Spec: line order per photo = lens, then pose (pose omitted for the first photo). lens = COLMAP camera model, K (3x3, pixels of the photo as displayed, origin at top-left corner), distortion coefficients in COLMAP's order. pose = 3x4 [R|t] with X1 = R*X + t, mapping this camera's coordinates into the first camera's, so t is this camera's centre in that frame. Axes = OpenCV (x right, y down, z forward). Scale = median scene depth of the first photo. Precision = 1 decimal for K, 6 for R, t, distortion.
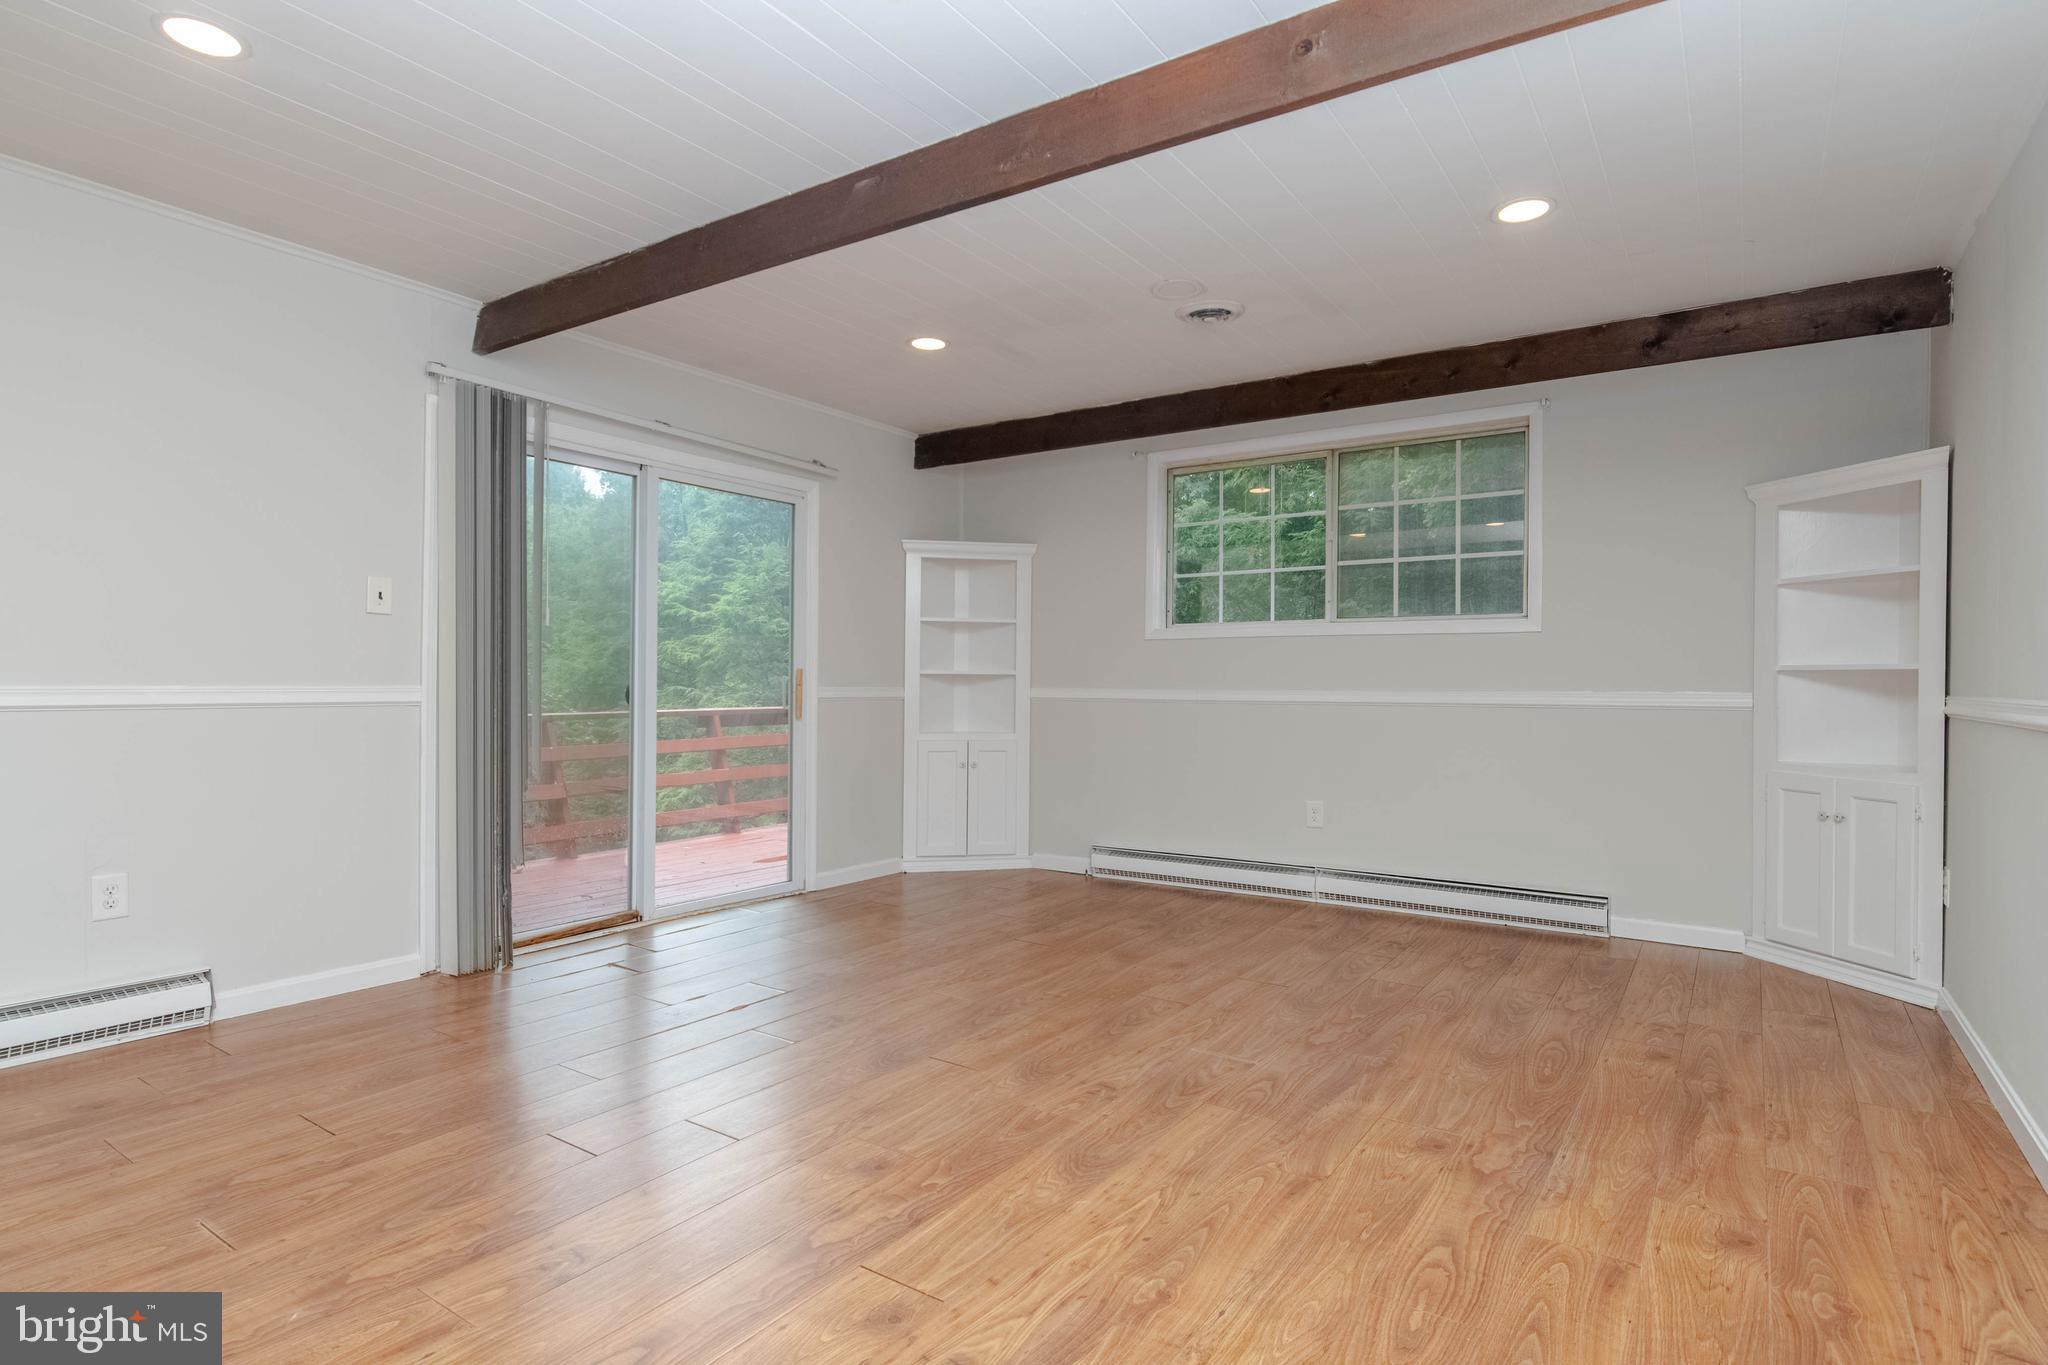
lens RADIAL K [[1057.9, 0, 1042.1], [0, 1057.9, 689.0], [0, 0, 1]] dist [0.006838, -0.009827]
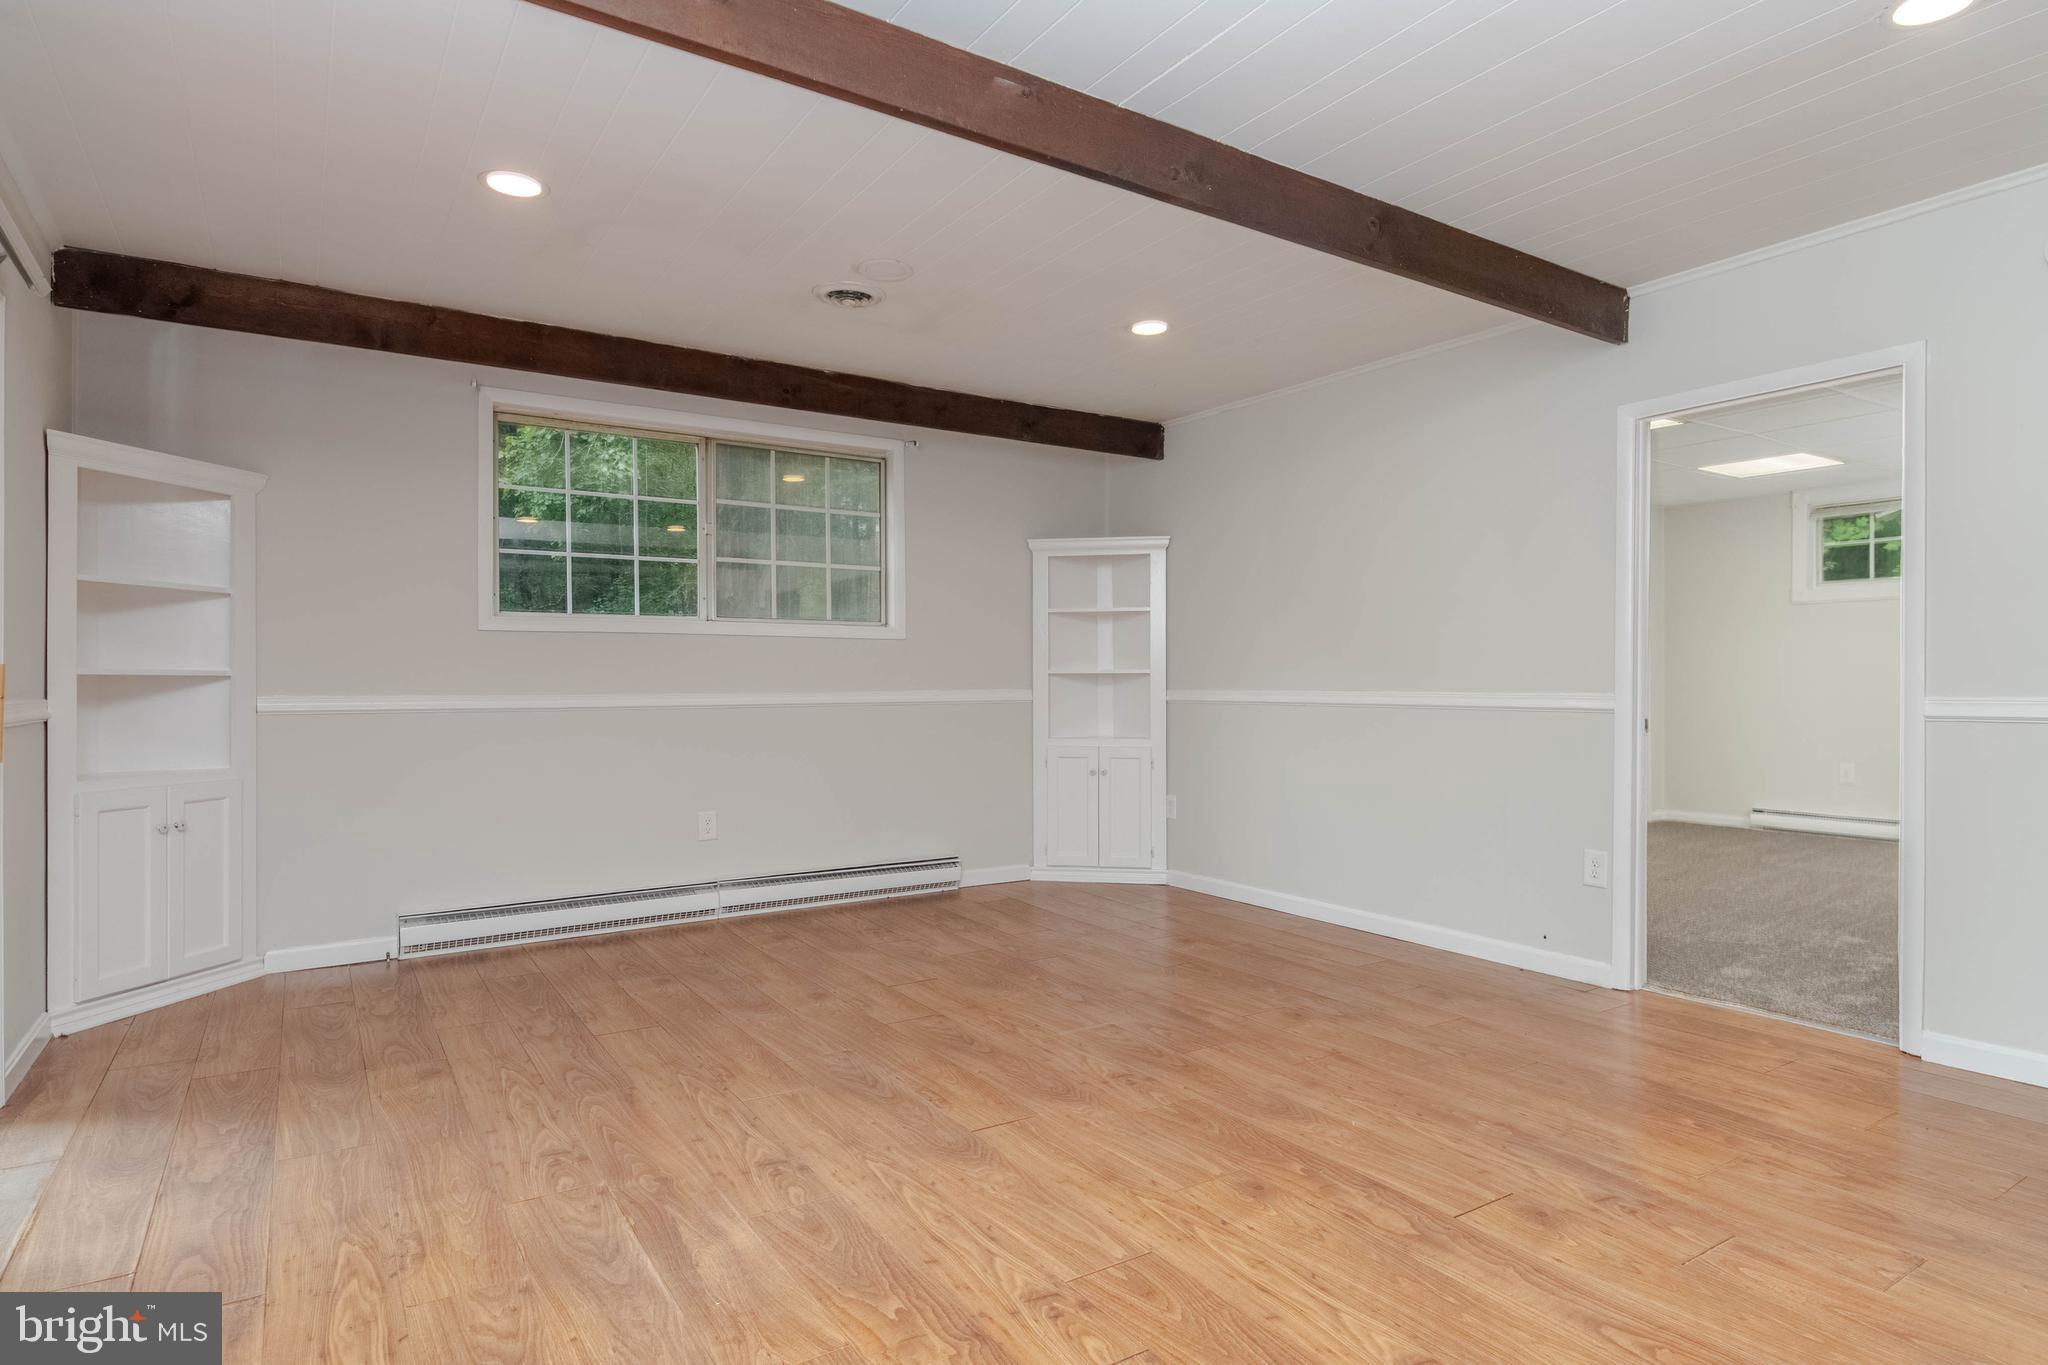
lens RADIAL K [[1086.3, 0, 1051.2], [0, 1086.3, 678.8], [0, 0, 1]] dist [0.001103, -0.001910]
pose [[0.391700, -0.002138, 0.920091, -0.716764], [0.010748, 0.999940, -0.002251, -0.007809], [-0.920030, 0.010771, 0.391699, 0.490868]]
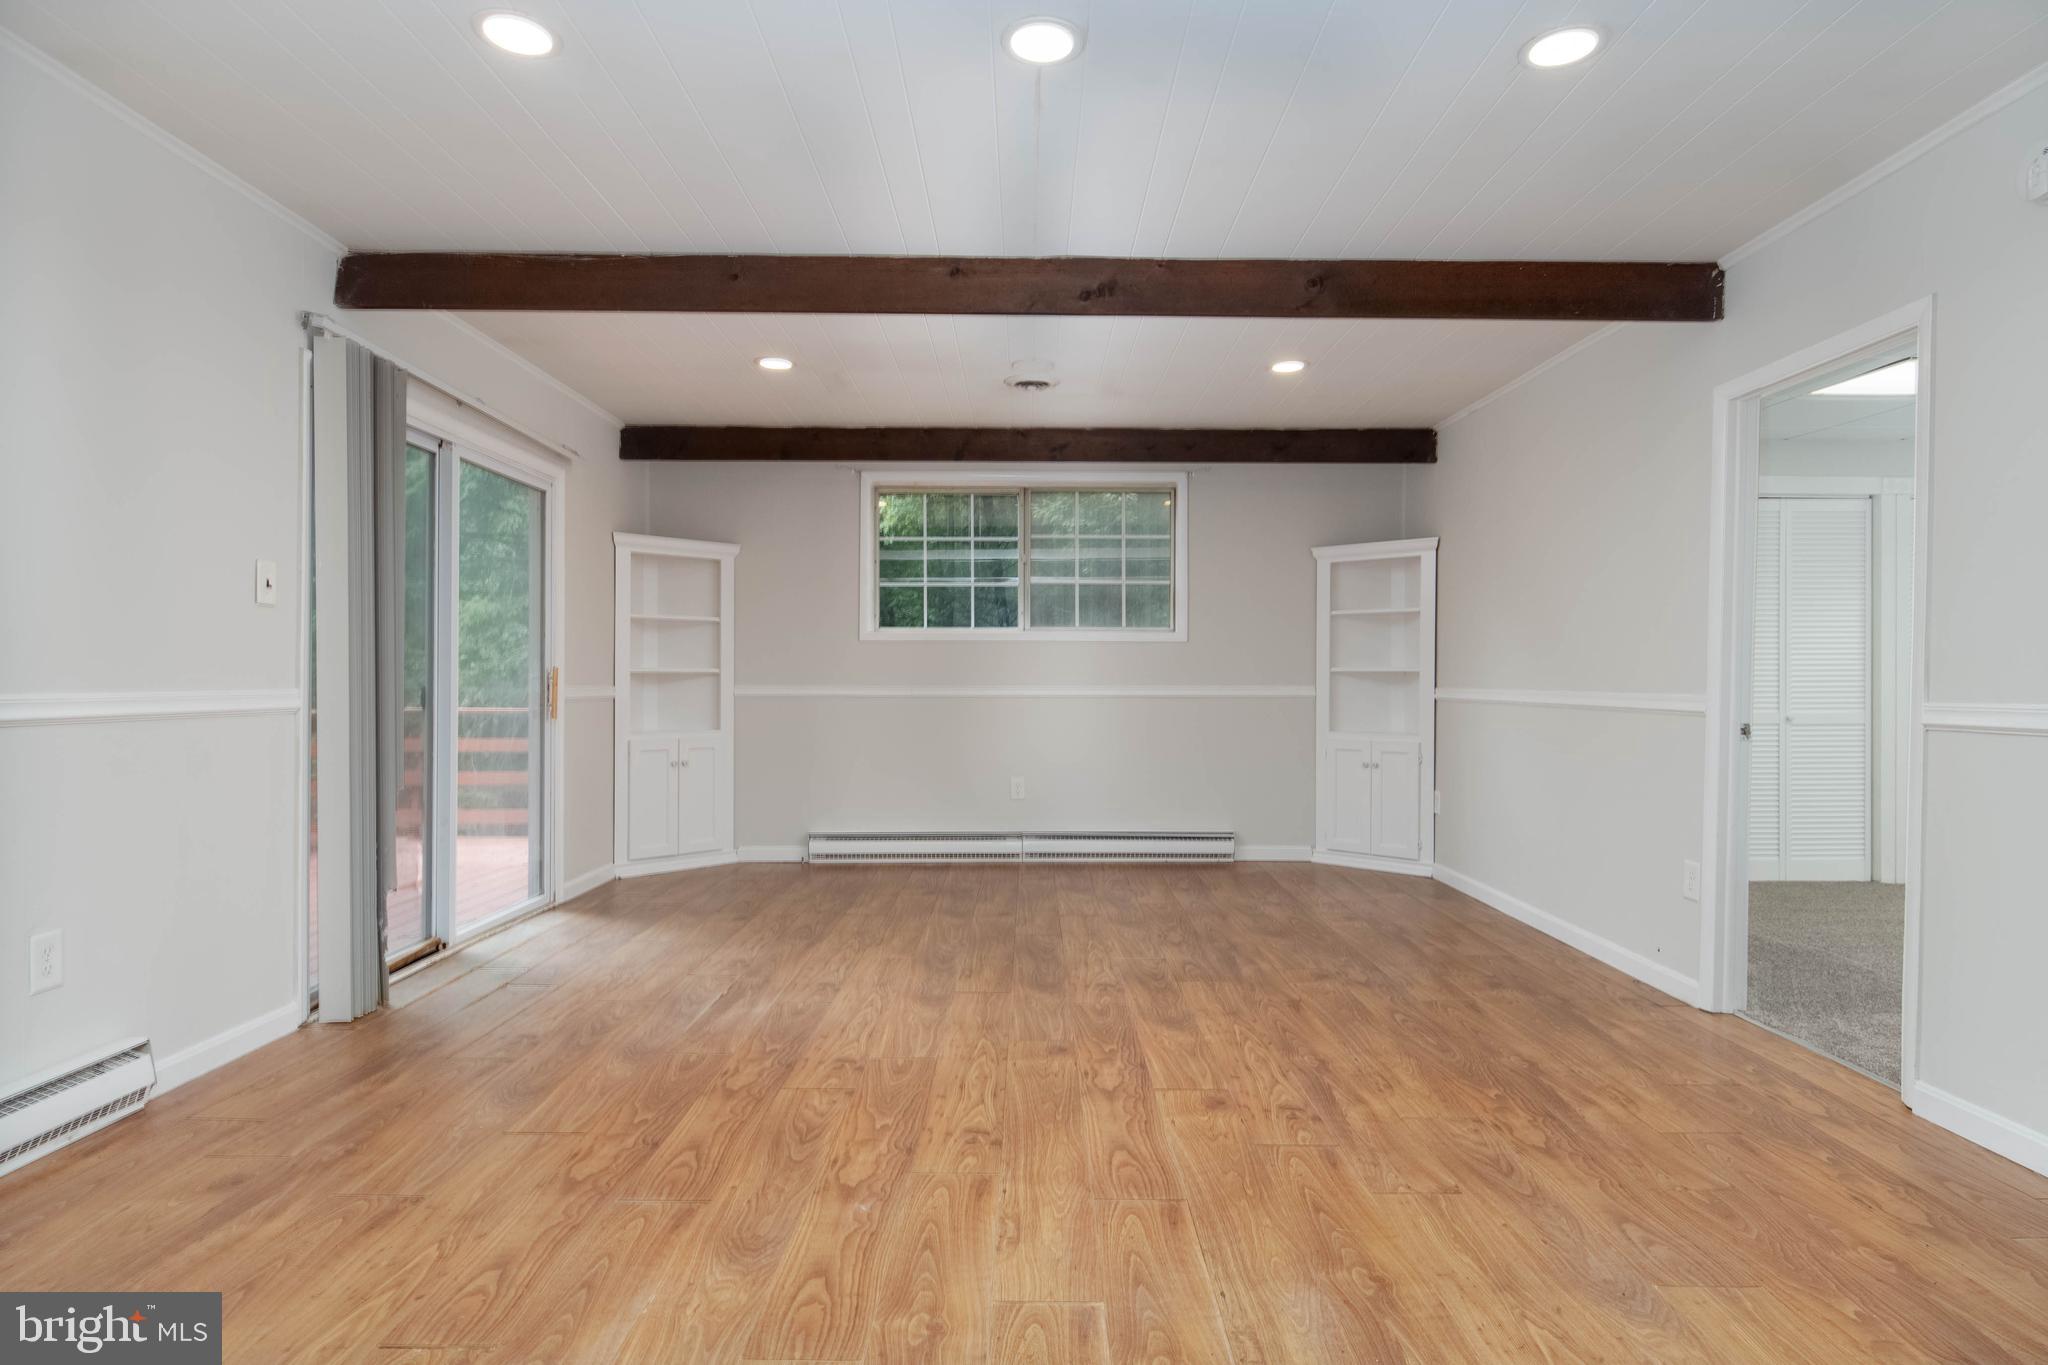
lens RADIAL K [[1097.7, 0, 1054.0], [0, 1097.7, 683.0], [0, 0, 1]] dist [0.002249, 0.000477]
pose [[0.825310, -0.005457, 0.564654, -0.589205], [0.005596, 0.999983, 0.001485, -0.006217], [-0.564652, 0.001934, 0.825327, -0.081820]]
